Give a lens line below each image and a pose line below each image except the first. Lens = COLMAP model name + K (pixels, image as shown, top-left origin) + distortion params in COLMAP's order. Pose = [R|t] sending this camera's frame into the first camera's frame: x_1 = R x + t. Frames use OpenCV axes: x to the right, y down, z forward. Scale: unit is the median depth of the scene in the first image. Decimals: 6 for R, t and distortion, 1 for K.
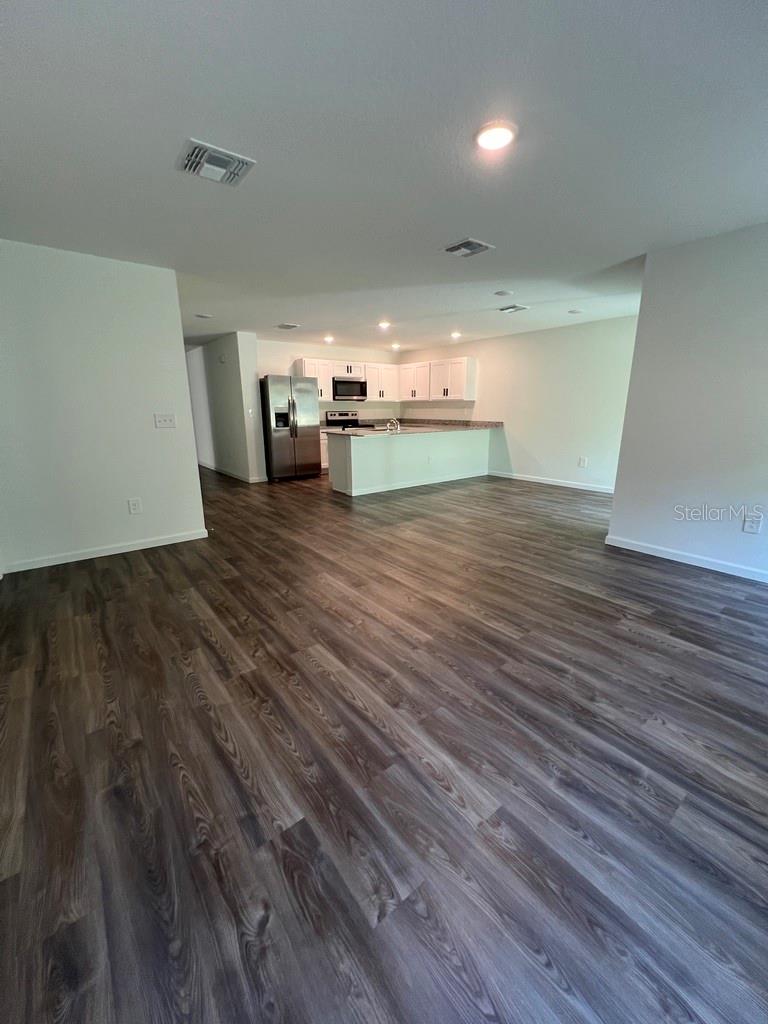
lens RADIAL K [[408.5, 0, 381.4], [0, 408.5, 513.5], [0, 0, 1]] dist [-0.003477, -0.000408]
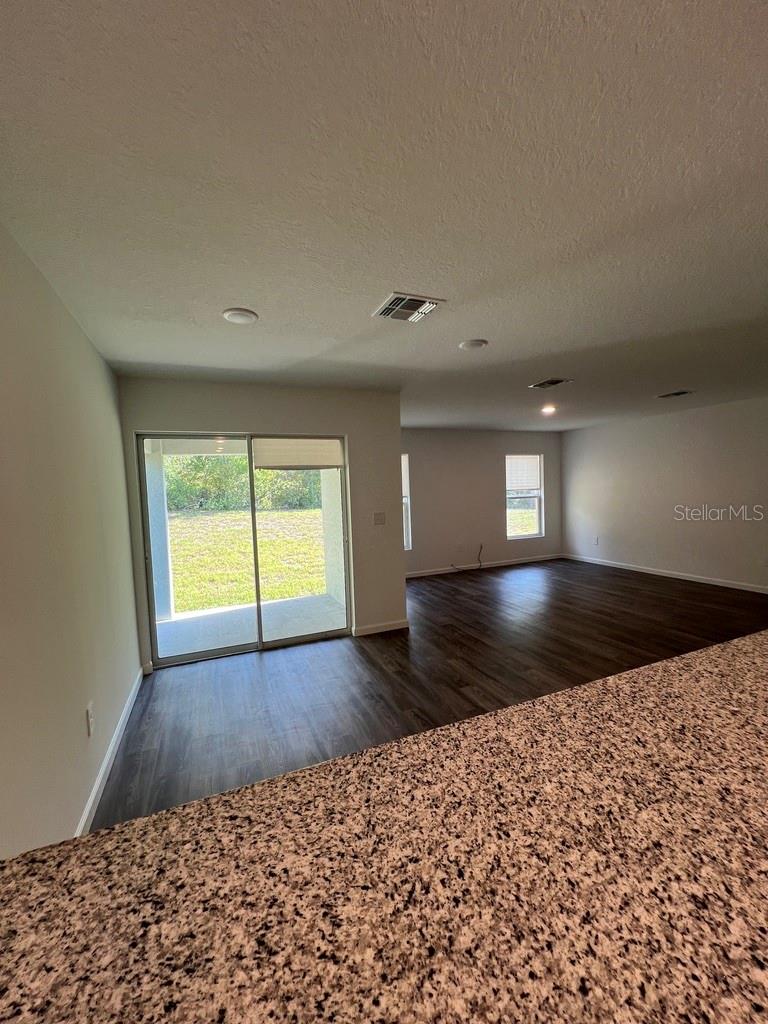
lens RADIAL K [[408.5, 0, 385.5], [0, 408.5, 511.4], [0, 0, 1]] dist [-0.003477, -0.000408]
pose [[-0.964750, 0.025554, 0.261926, 0.387897], [0.106015, 0.948683, 0.297929, -0.707887], [-0.240871, 0.315195, -0.917951, 2.441009]]
